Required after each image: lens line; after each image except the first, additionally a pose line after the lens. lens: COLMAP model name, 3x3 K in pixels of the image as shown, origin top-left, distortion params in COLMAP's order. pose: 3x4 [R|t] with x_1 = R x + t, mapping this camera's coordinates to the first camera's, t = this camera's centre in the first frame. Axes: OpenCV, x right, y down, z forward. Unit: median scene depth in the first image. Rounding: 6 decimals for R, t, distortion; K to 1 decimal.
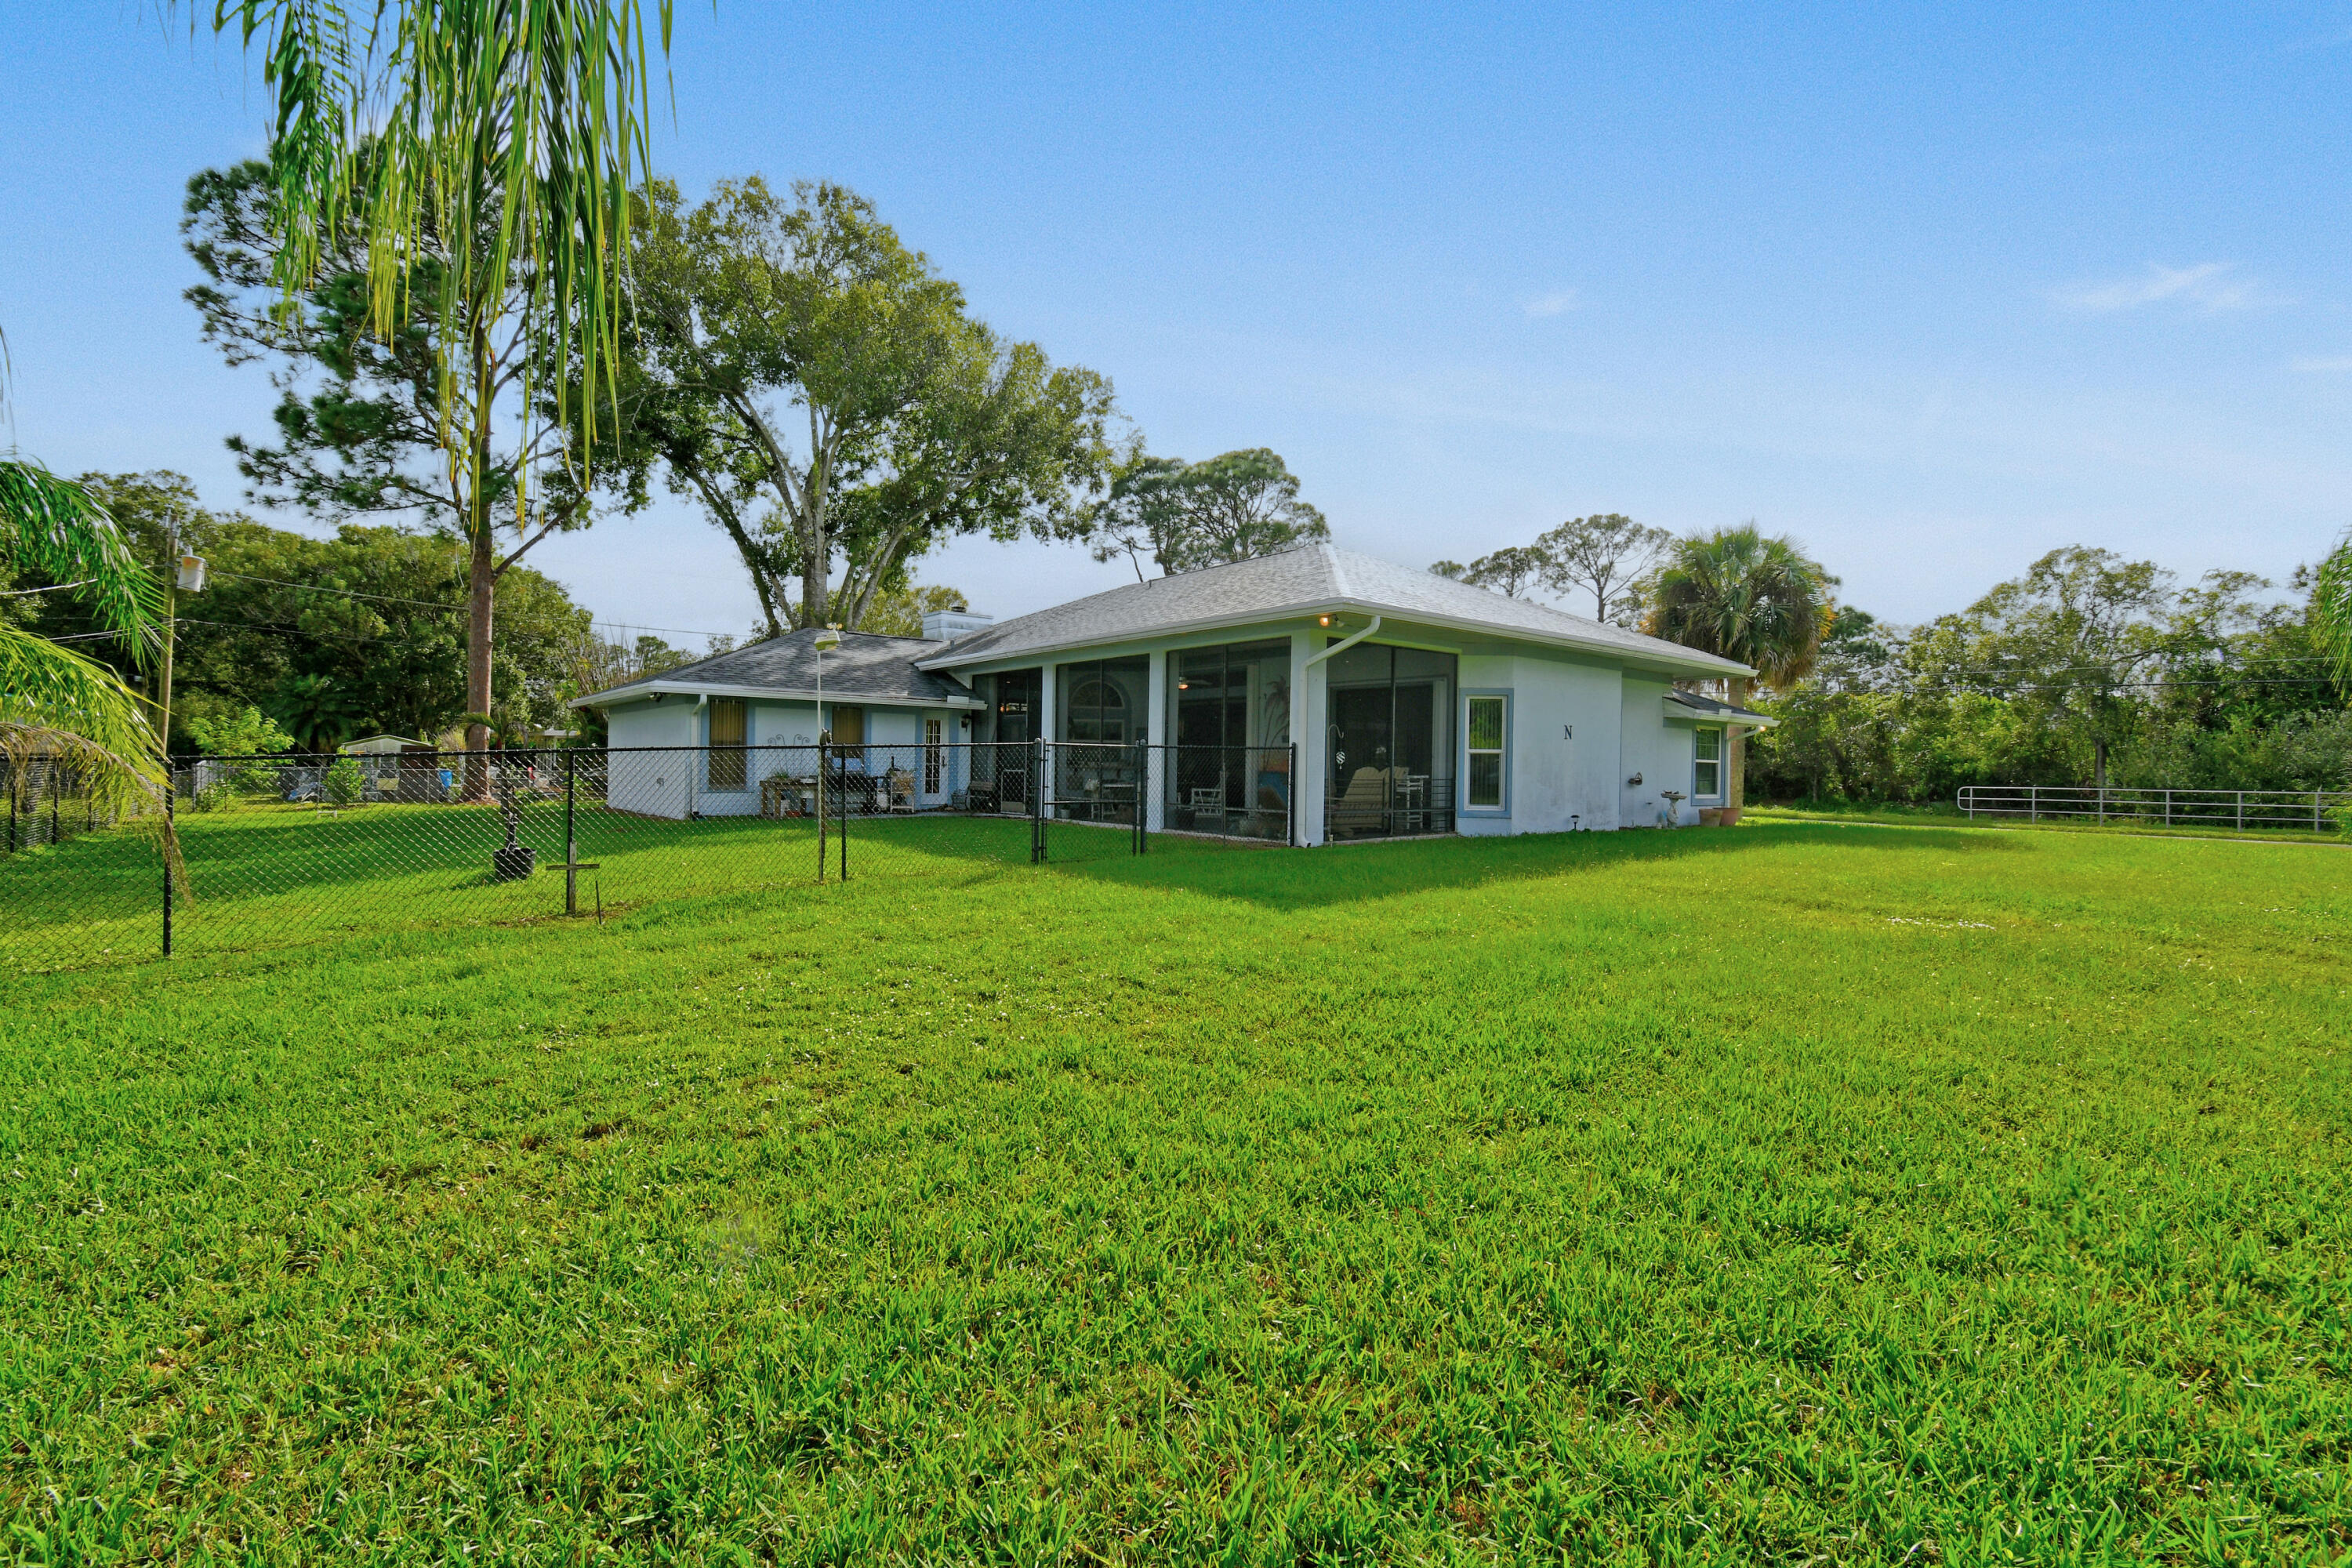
lens RADIAL K [[1018.2, 0, 1176.0], [0, 1018.2, 775.4], [0, 0, 1]] dist [0.004753, 0.000185]
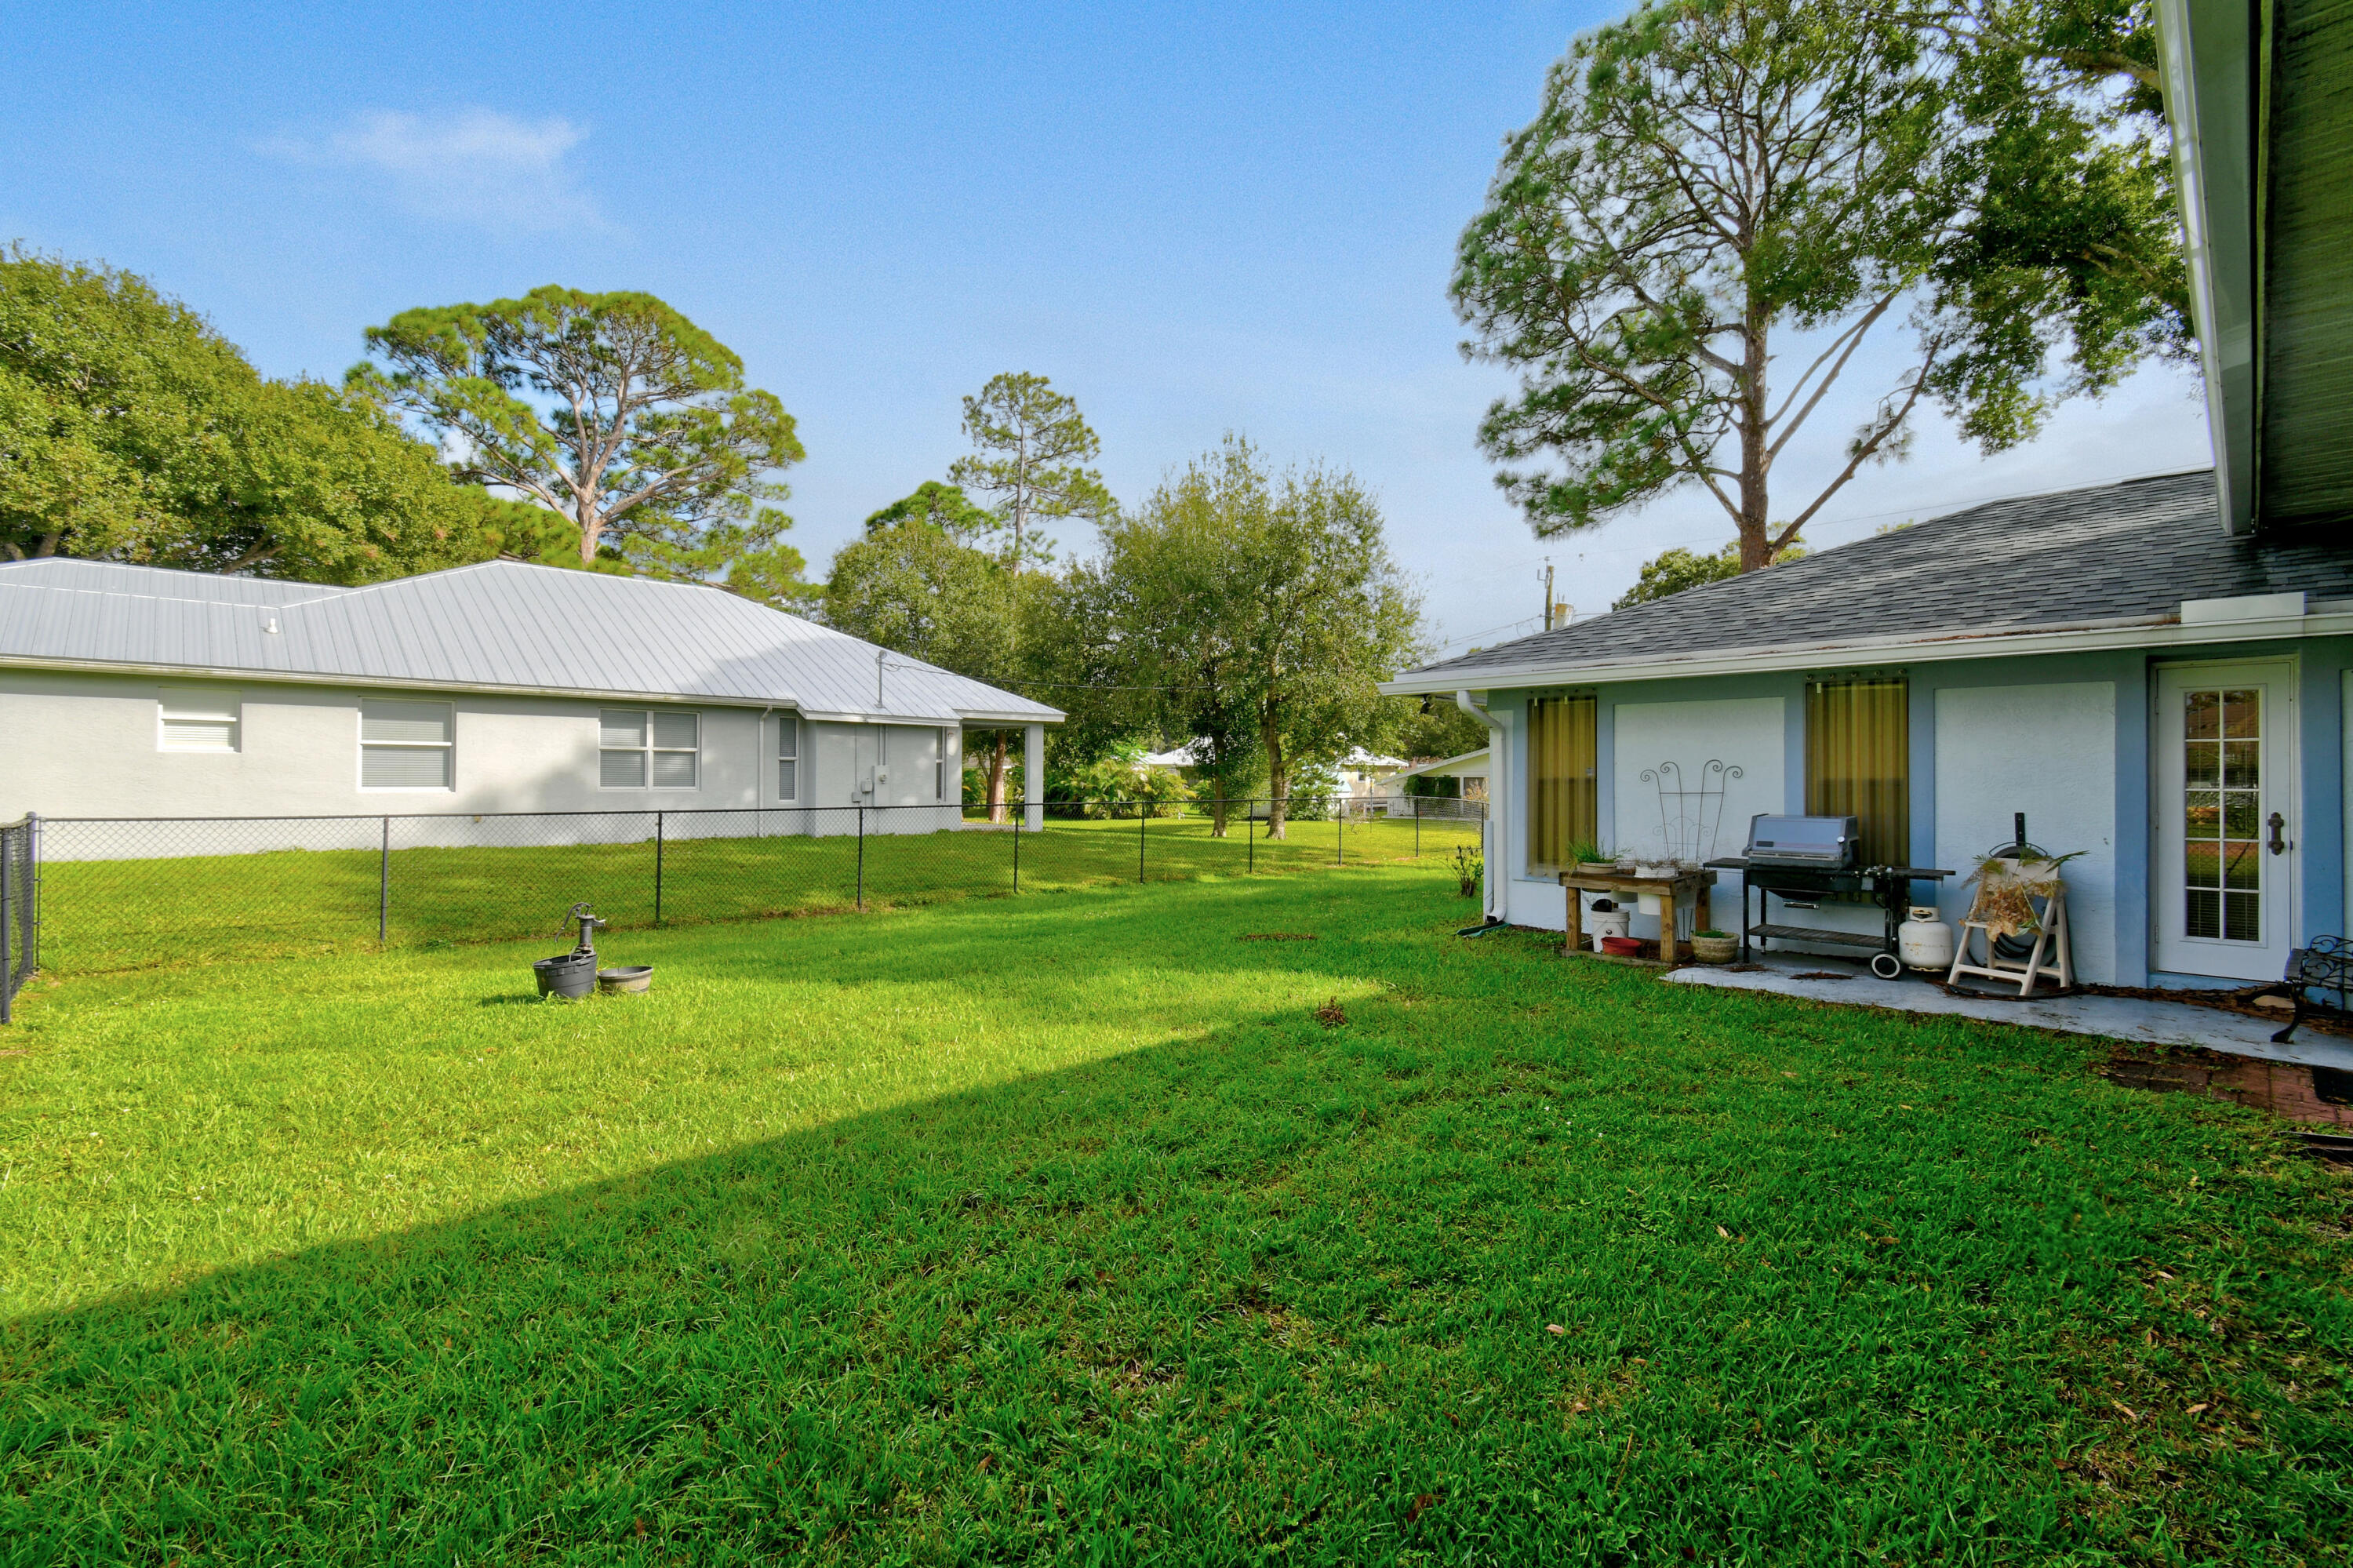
lens RADIAL K [[1018.7, 0, 1161.6], [0, 1018.7, 787.9], [0, 0, 1]] dist [0.004753, 0.000185]
pose [[0.035099, -0.010422, -0.999329, 0.042015], [-0.012111, 0.999868, -0.010853, -0.019197], [0.999310, 0.012484, 0.034968, 0.687485]]
